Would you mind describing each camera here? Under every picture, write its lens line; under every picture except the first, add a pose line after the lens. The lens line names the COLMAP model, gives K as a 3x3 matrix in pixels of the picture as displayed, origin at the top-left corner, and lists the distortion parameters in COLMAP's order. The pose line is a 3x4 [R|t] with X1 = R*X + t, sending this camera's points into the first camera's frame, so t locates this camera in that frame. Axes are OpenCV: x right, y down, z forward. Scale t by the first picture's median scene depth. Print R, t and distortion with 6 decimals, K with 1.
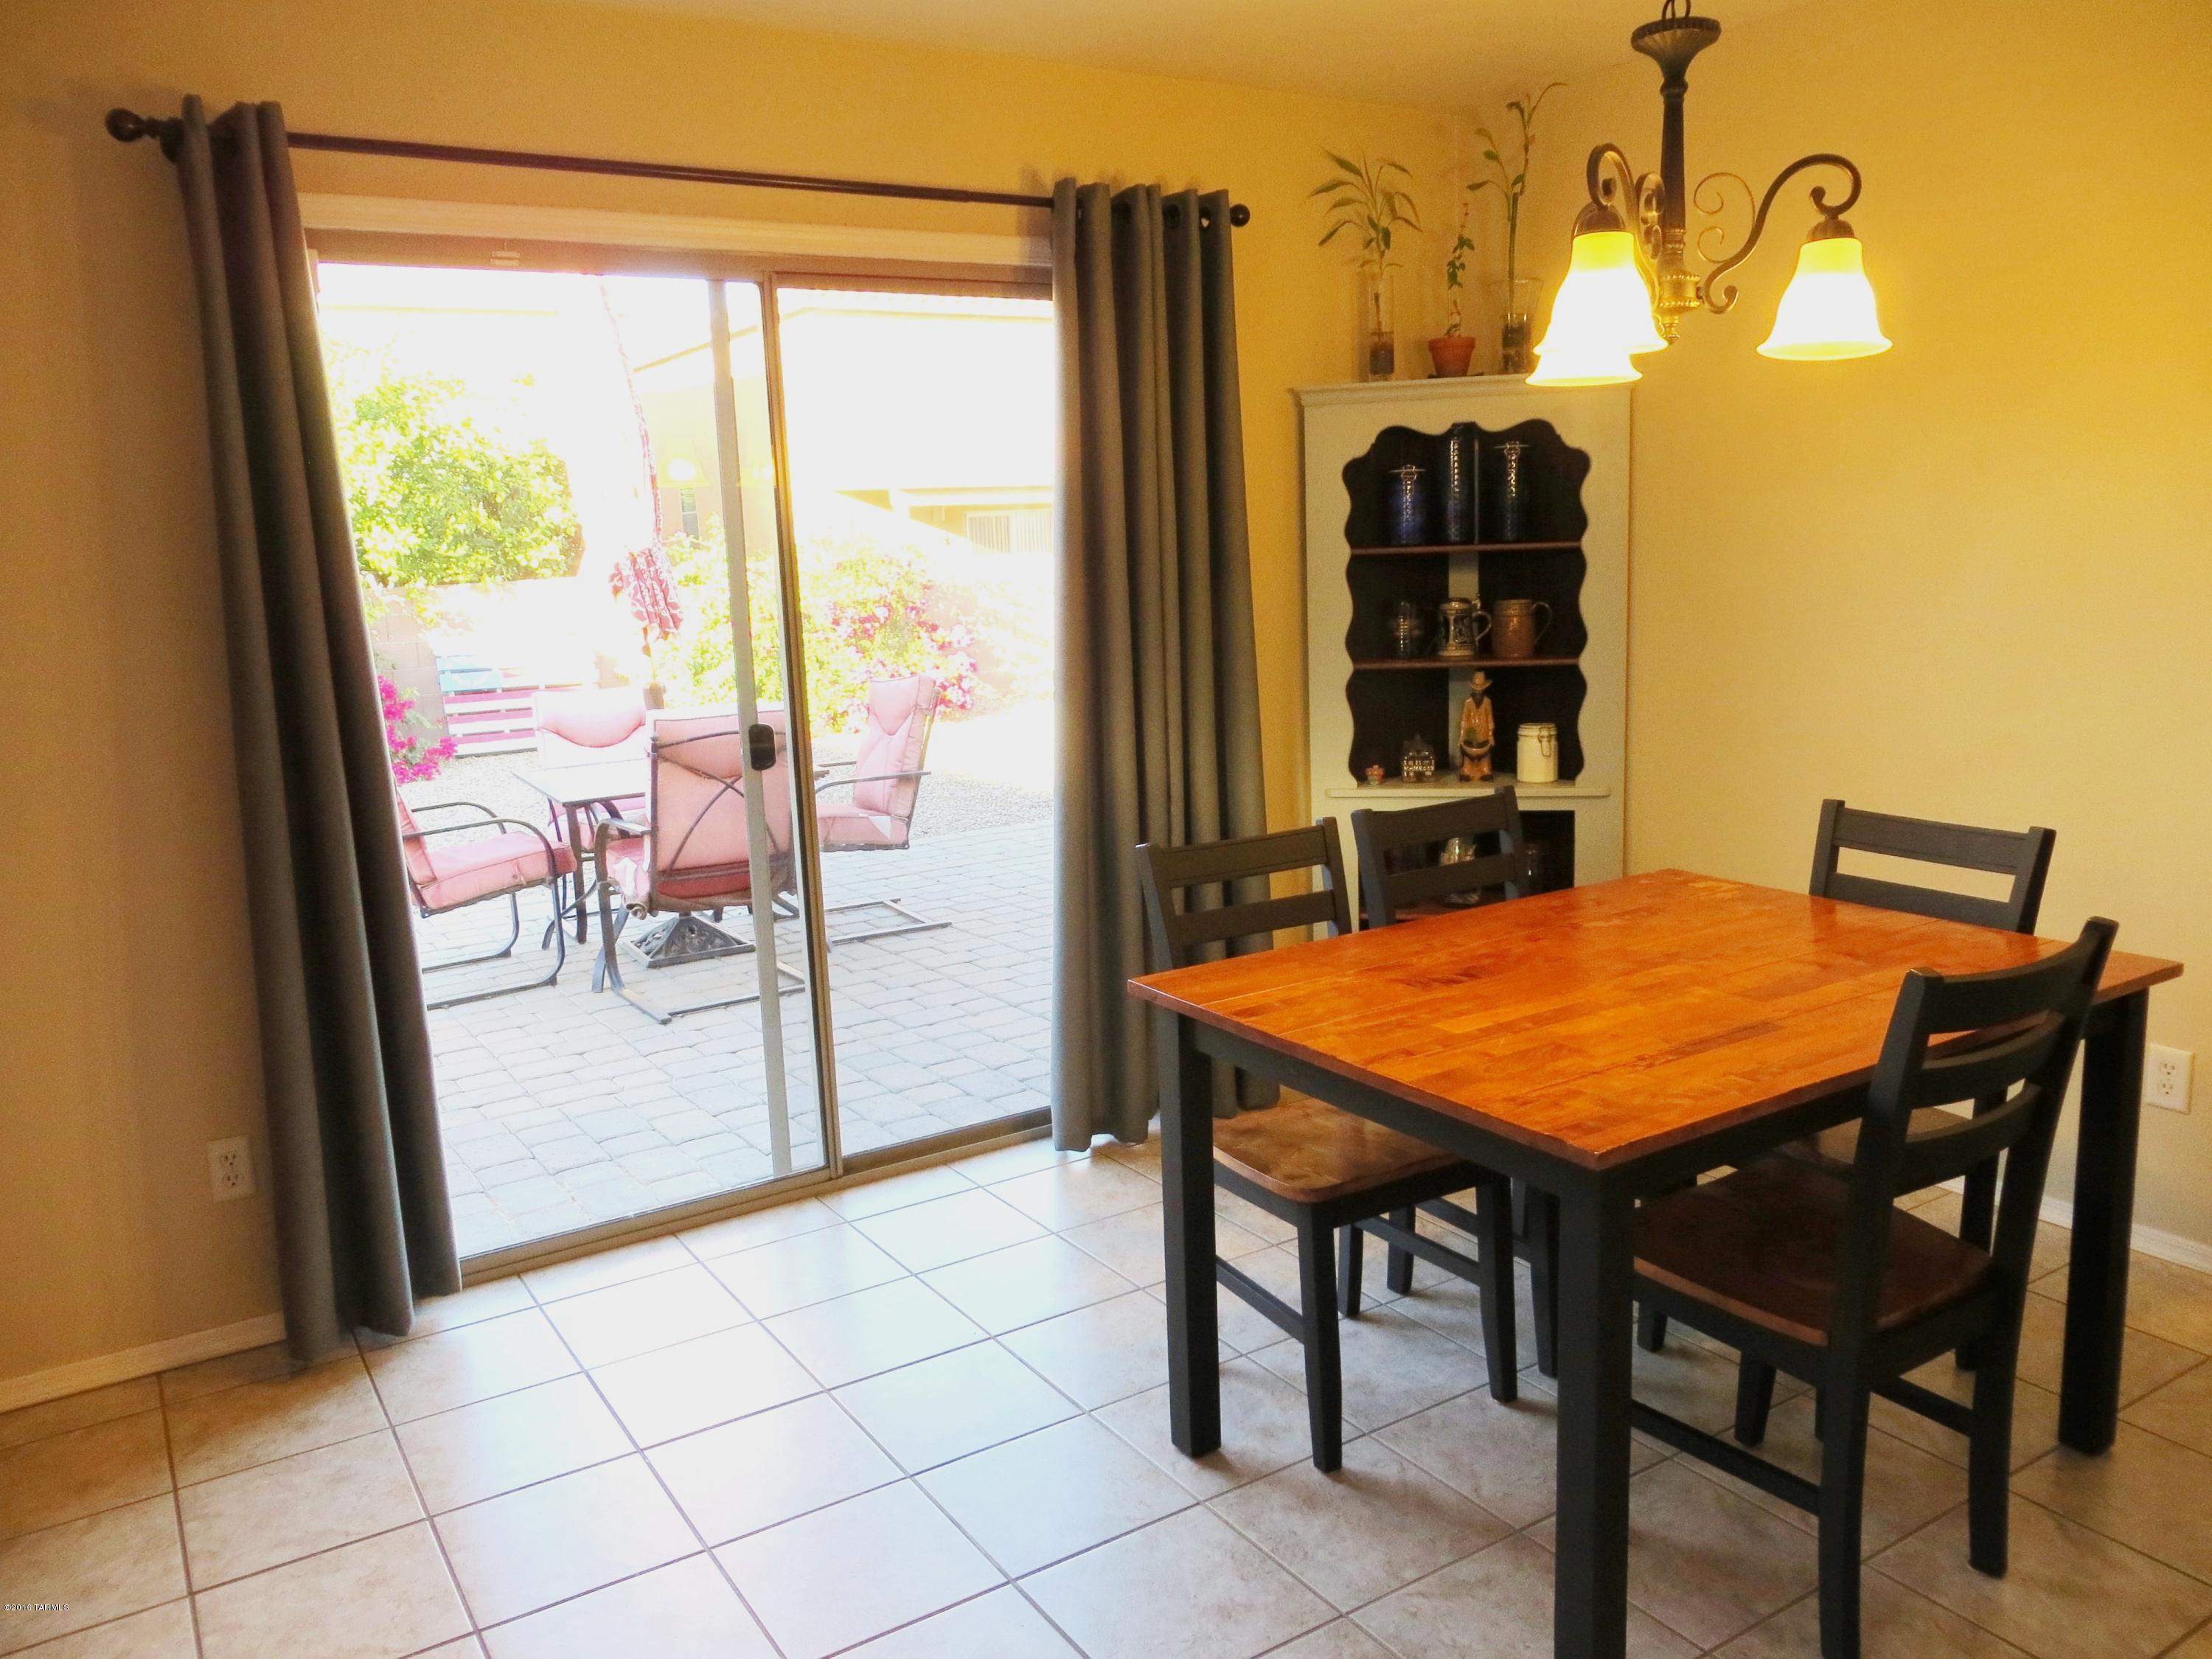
lens RADIAL K [[1667.6, 0, 1106.0], [0, 1667.6, 829.5], [0, 0, 1]] dist [-0.001954, 0.000455]
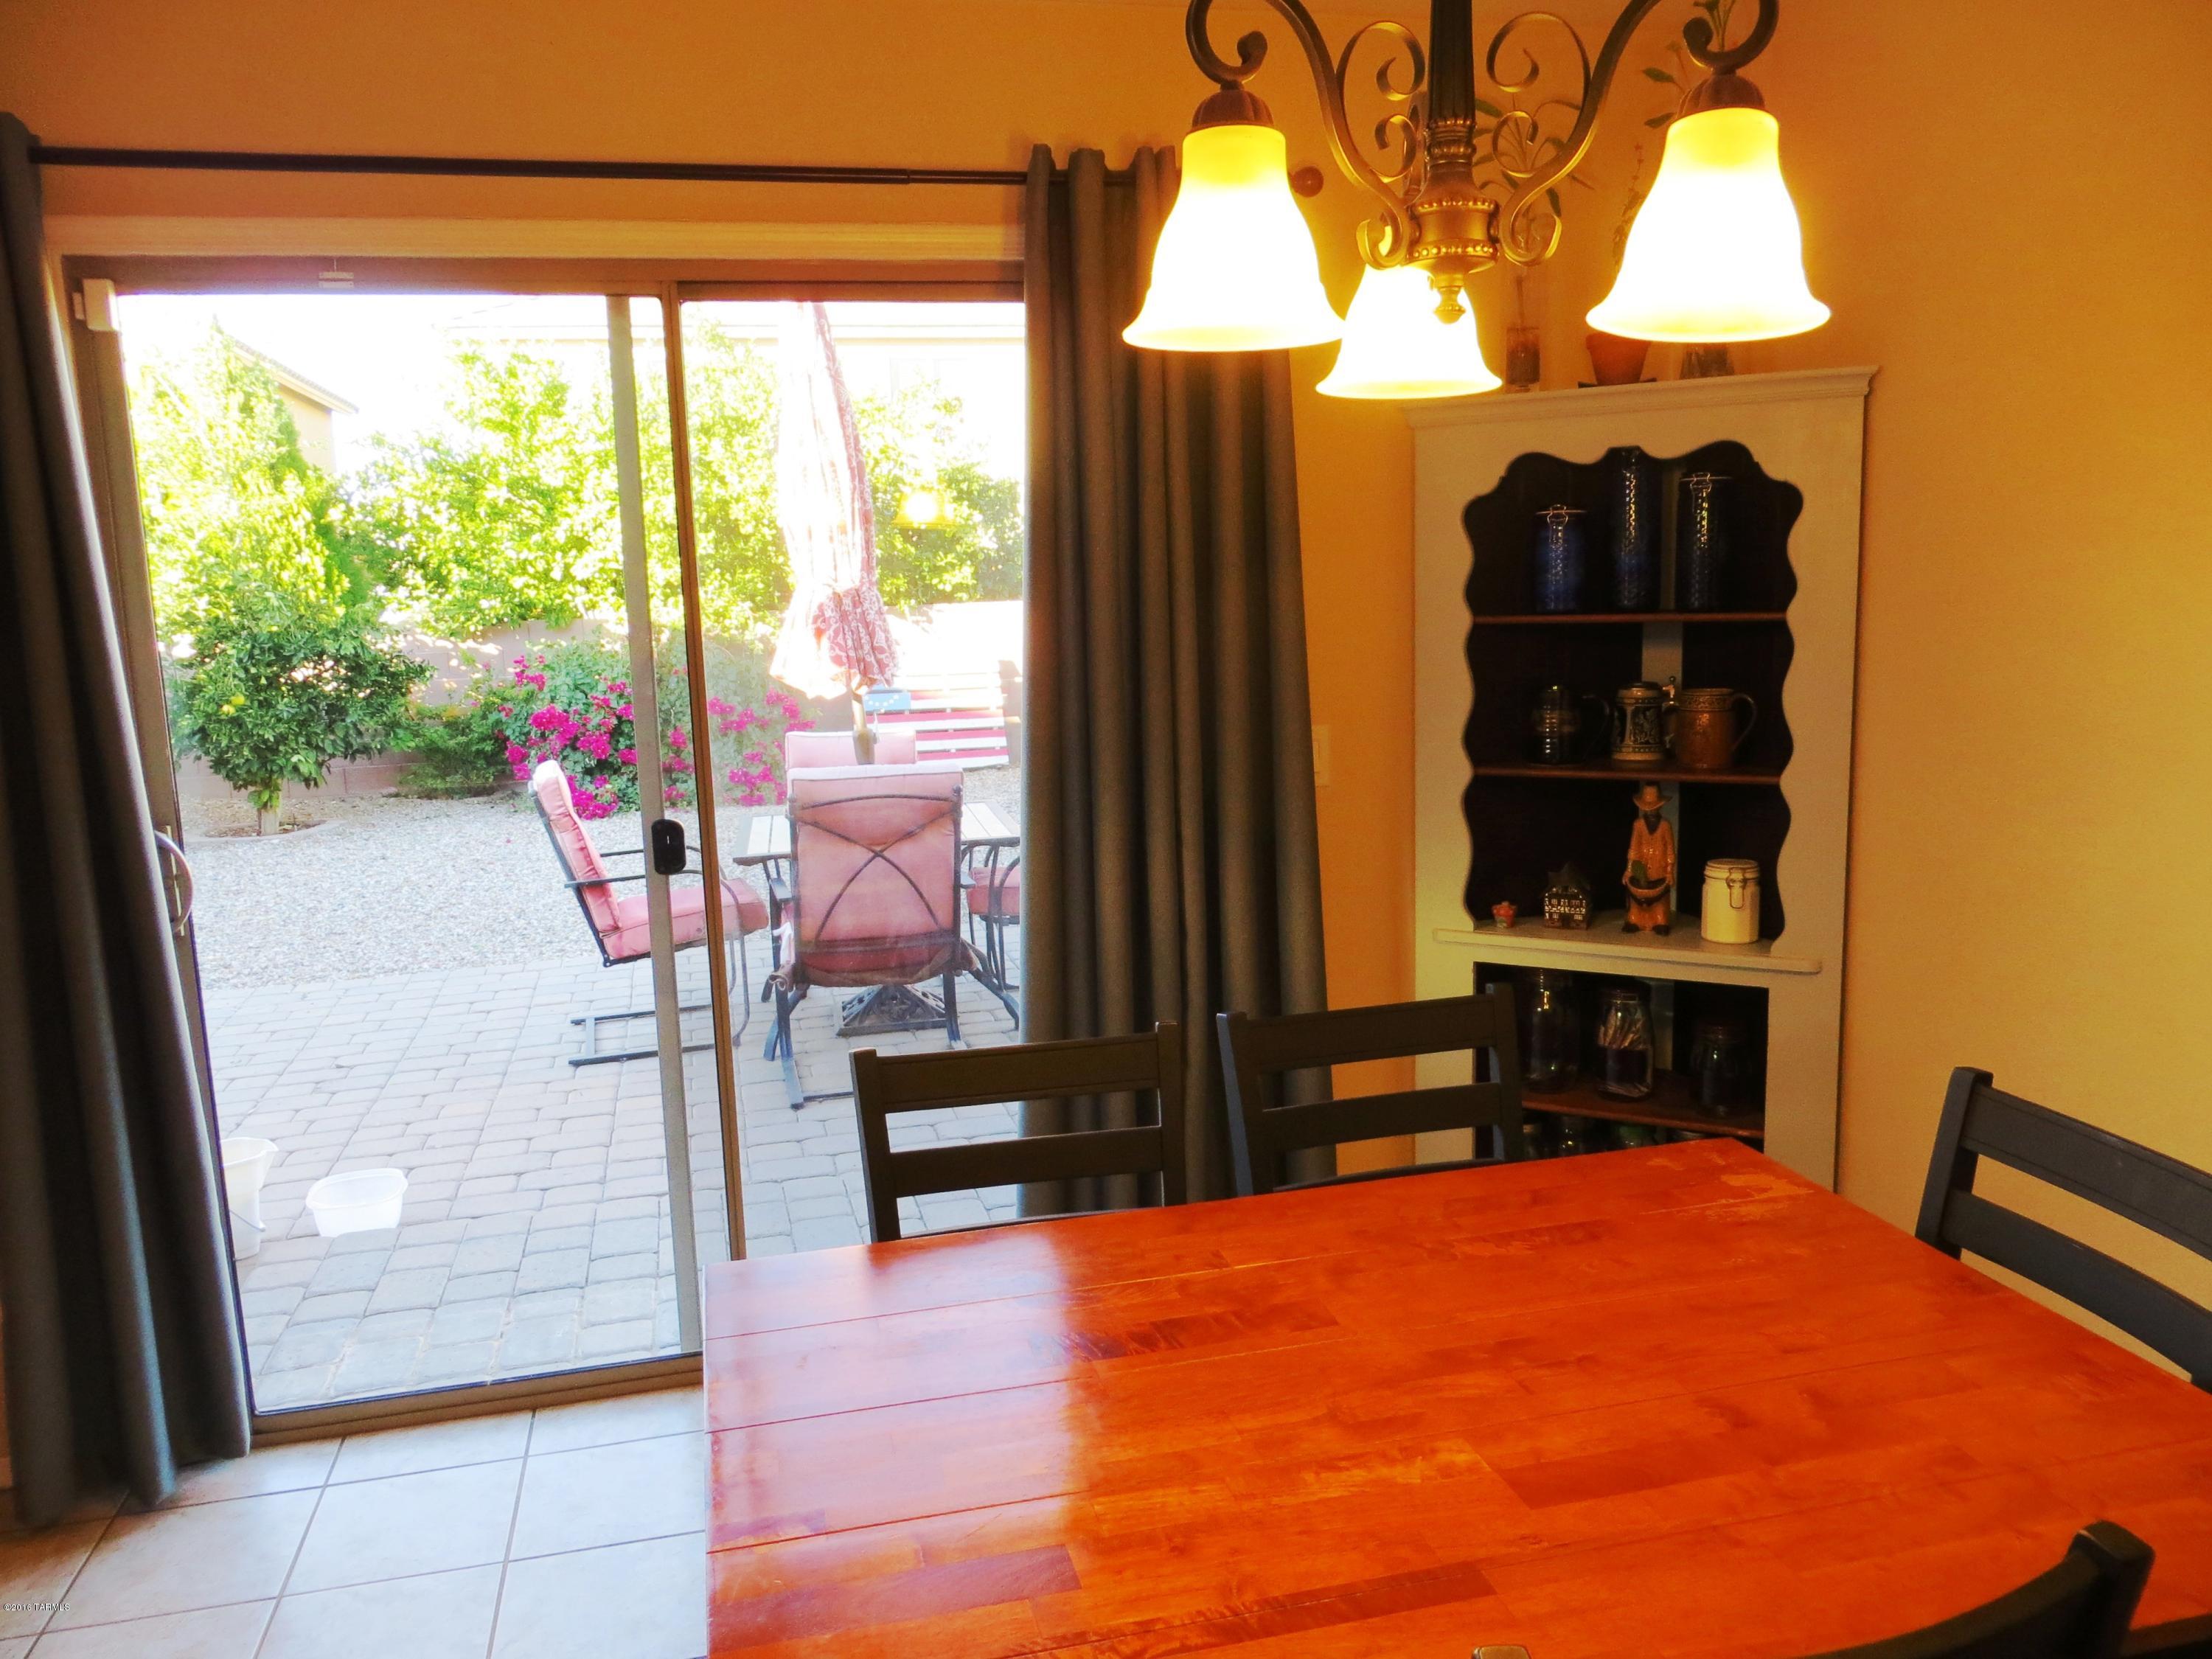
lens RADIAL K [[1669.2, 0, 1106.0], [0, 1669.2, 829.5], [0, 0, 1]] dist [0.001359, -0.000616]
pose [[0.947160, 0.057446, -0.315575, 0.232584], [-0.060262, 0.998182, 0.000836, -0.062450], [0.315050, 0.018226, 0.948900, 0.232664]]
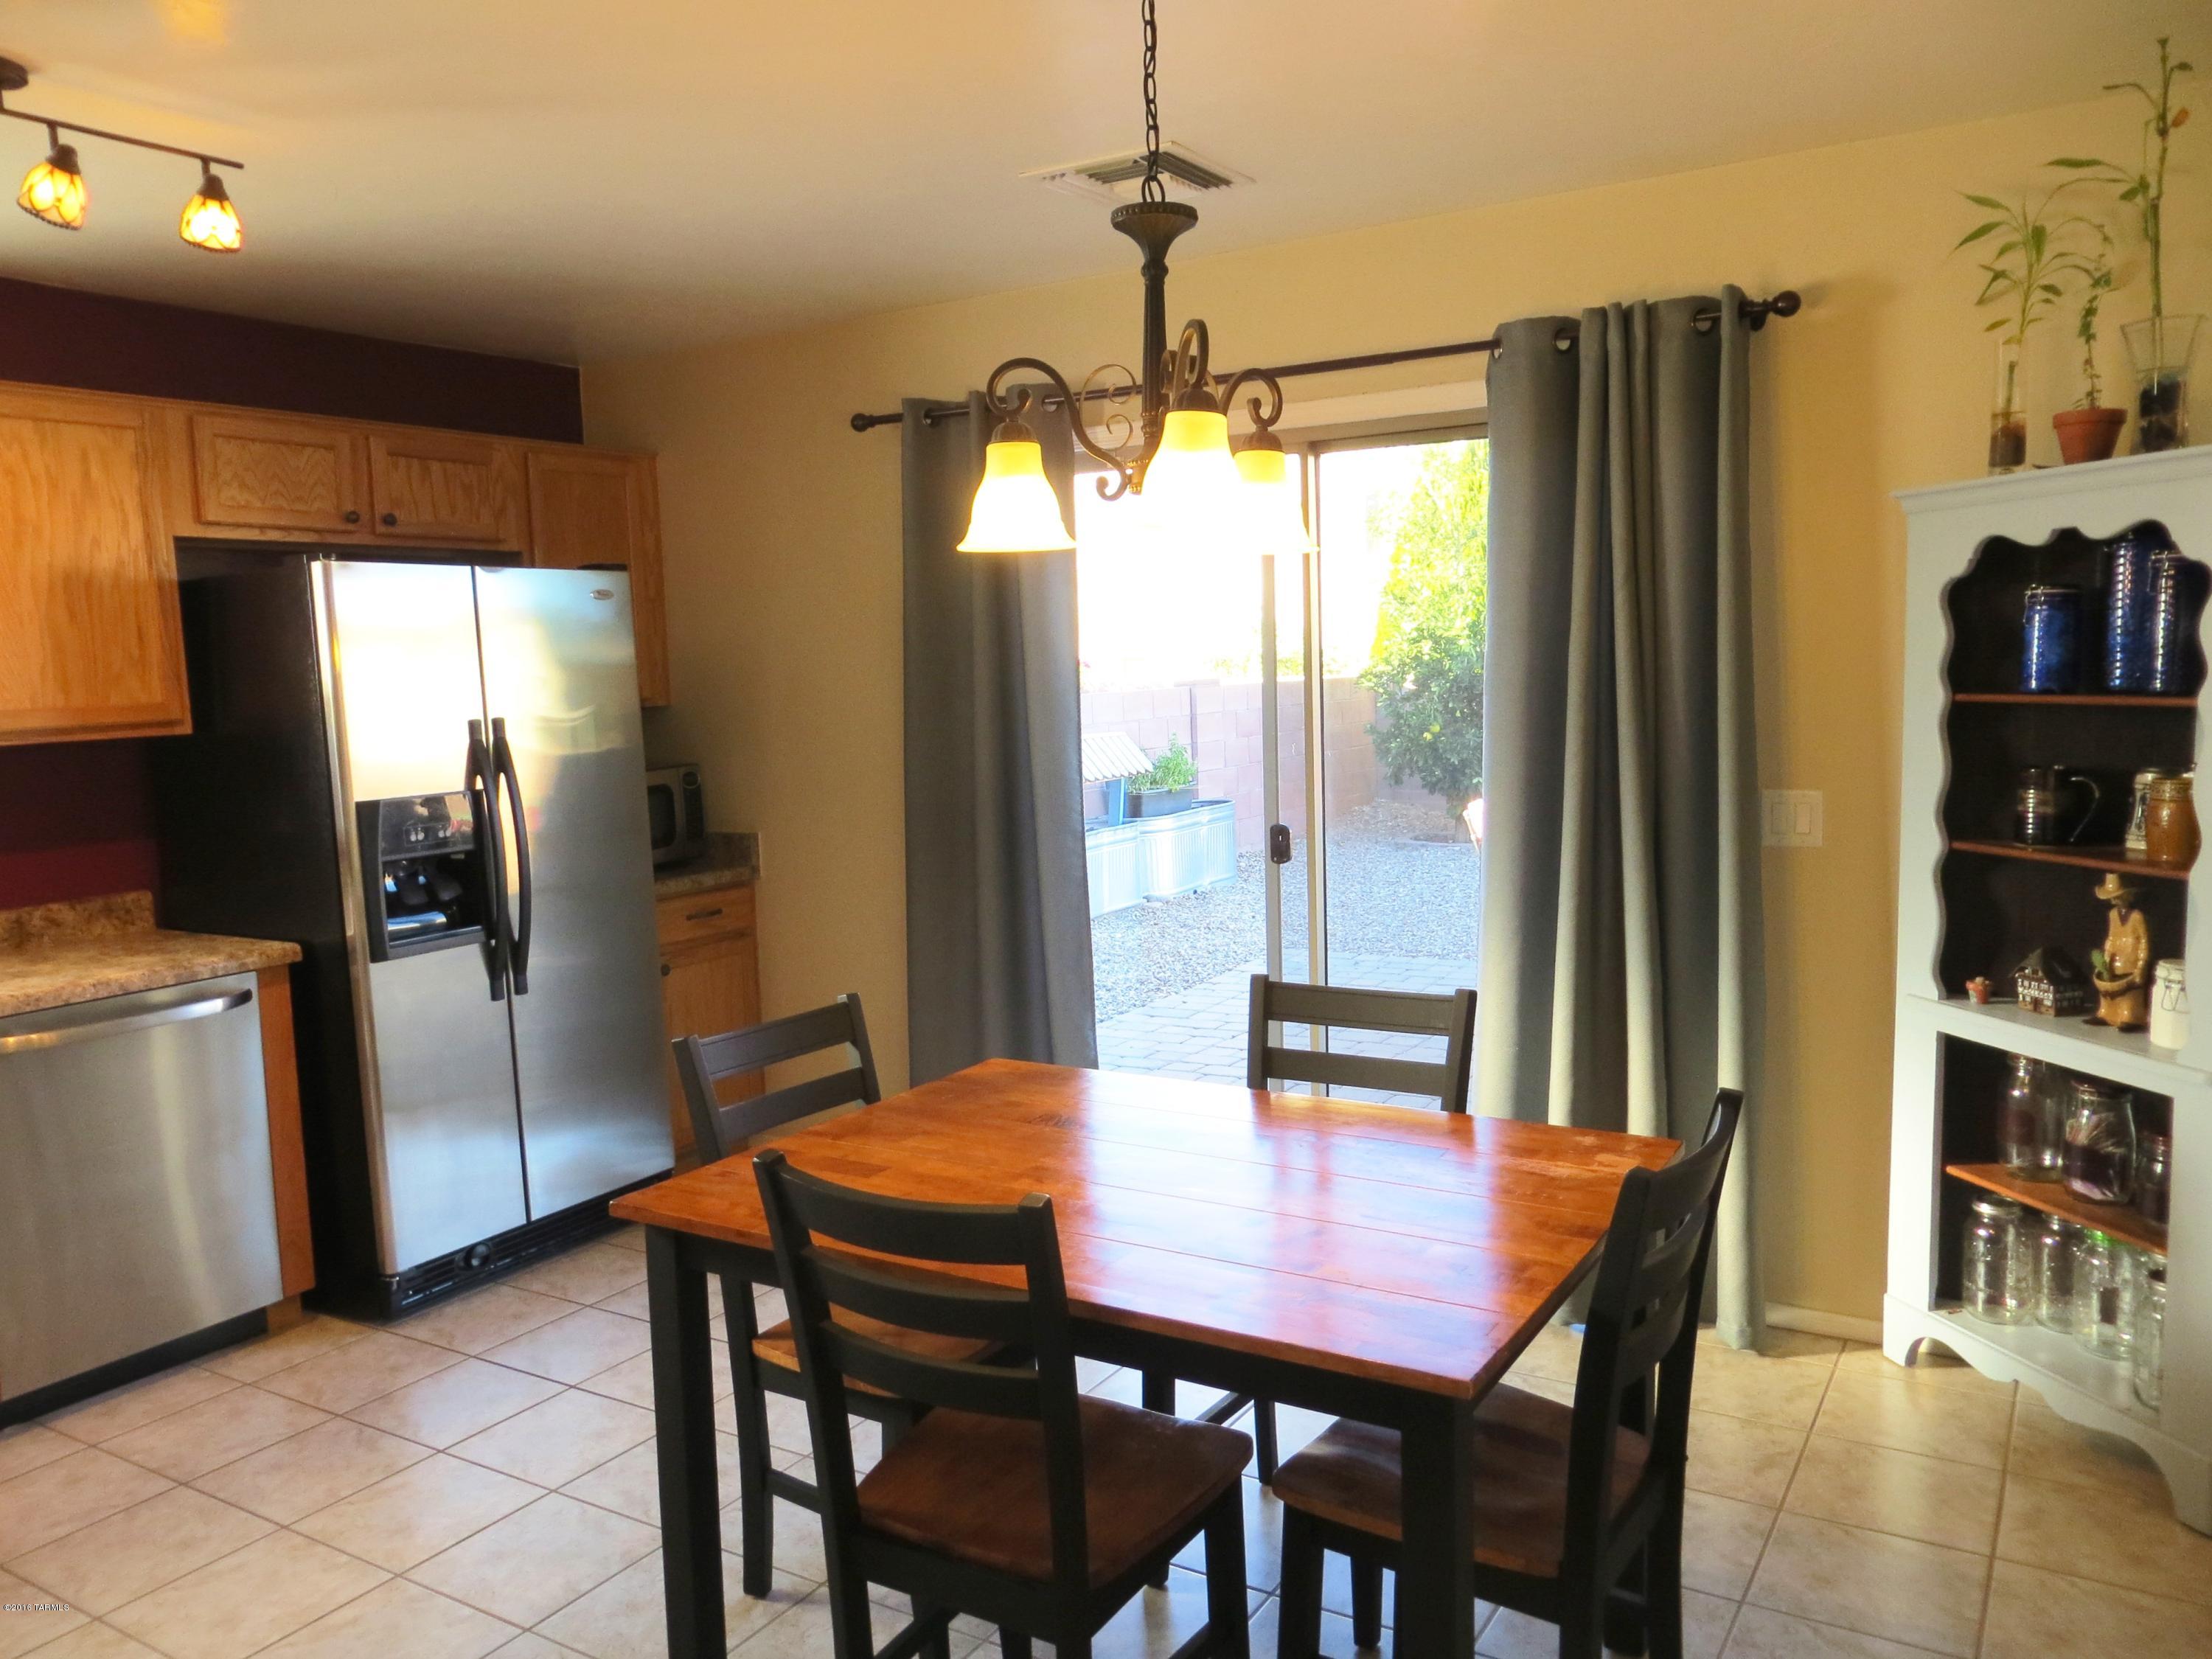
lens RADIAL K [[1669.2, 0, 1106.0], [0, 1669.2, 829.5], [0, 0, 1]] dist [0.001359, -0.000616]
pose [[0.443581, 0.120476, -0.888100, 0.667094], [-0.144812, 0.987538, 0.061636, -0.096375], [0.884458, 0.101267, 0.455499, 0.304855]]
